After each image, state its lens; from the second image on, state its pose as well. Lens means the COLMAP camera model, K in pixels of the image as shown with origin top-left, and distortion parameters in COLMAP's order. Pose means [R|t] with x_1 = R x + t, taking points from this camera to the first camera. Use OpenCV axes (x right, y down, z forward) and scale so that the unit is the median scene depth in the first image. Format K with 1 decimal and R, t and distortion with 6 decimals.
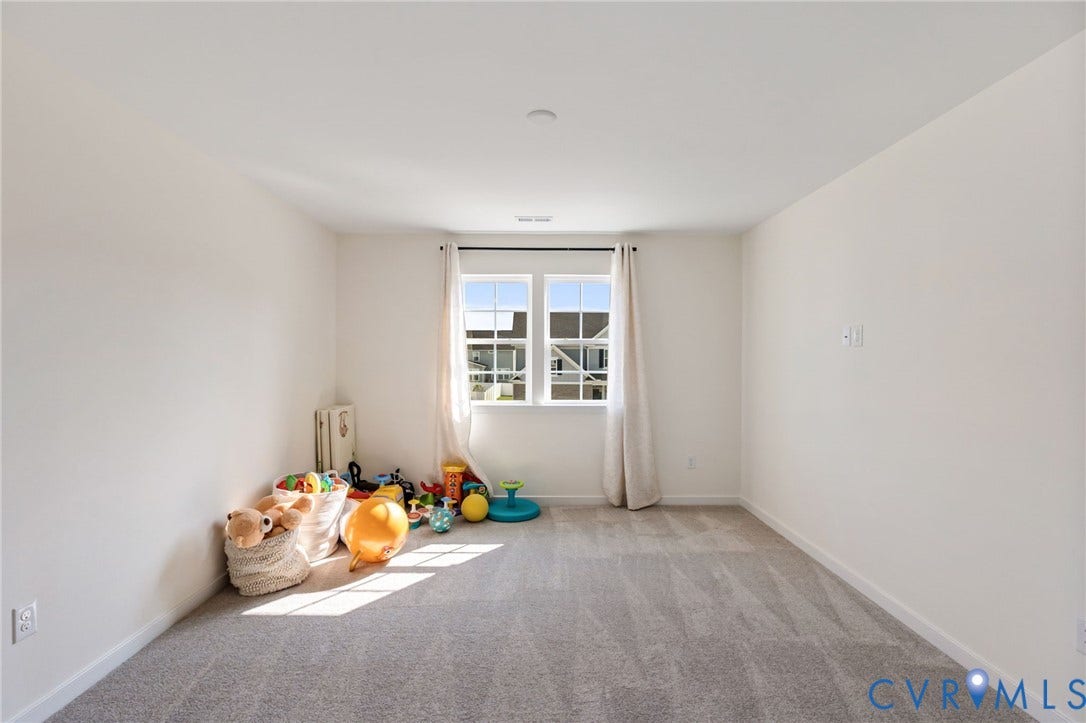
lens RADIAL K [[504.6, 0, 536.9], [0, 504.6, 361.4], [0, 0, 1]] dist [-0.002490, -0.000348]
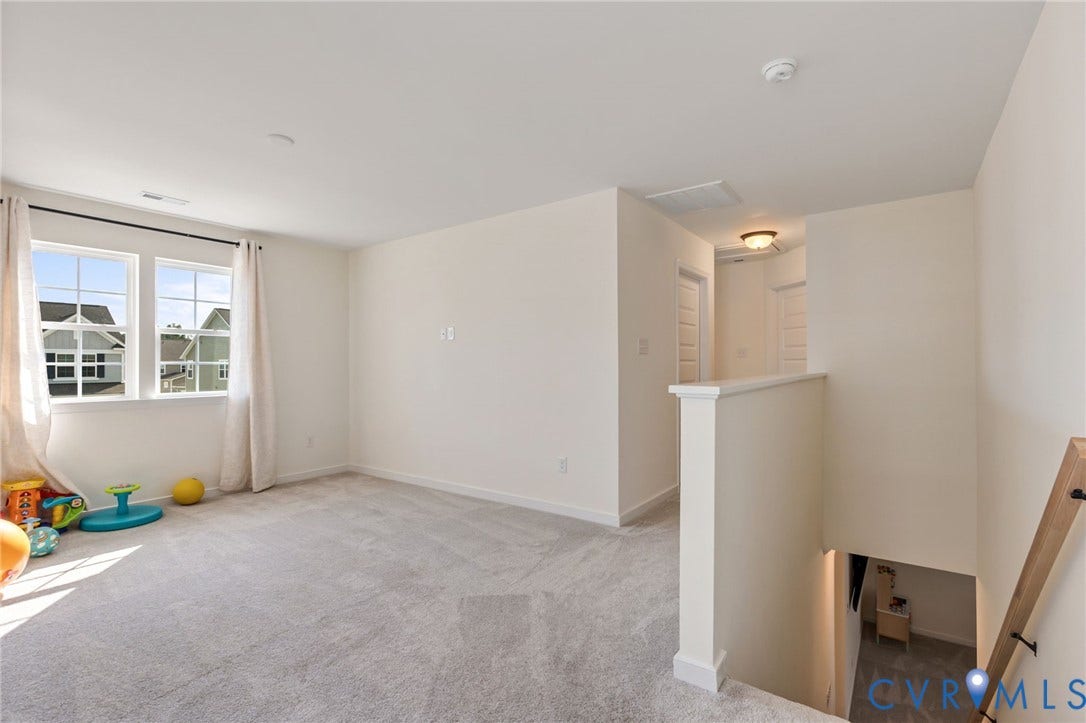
lens RADIAL K [[504.6, 0, 546.2], [0, 504.6, 360.1], [0, 0, 1]] dist [-0.002490, -0.000348]
pose [[0.587850, 0.002699, 0.808966, -0.322567], [0.013452, 0.999824, -0.013111, 0.039763], [-0.808858, 0.018589, 0.587710, -0.121416]]
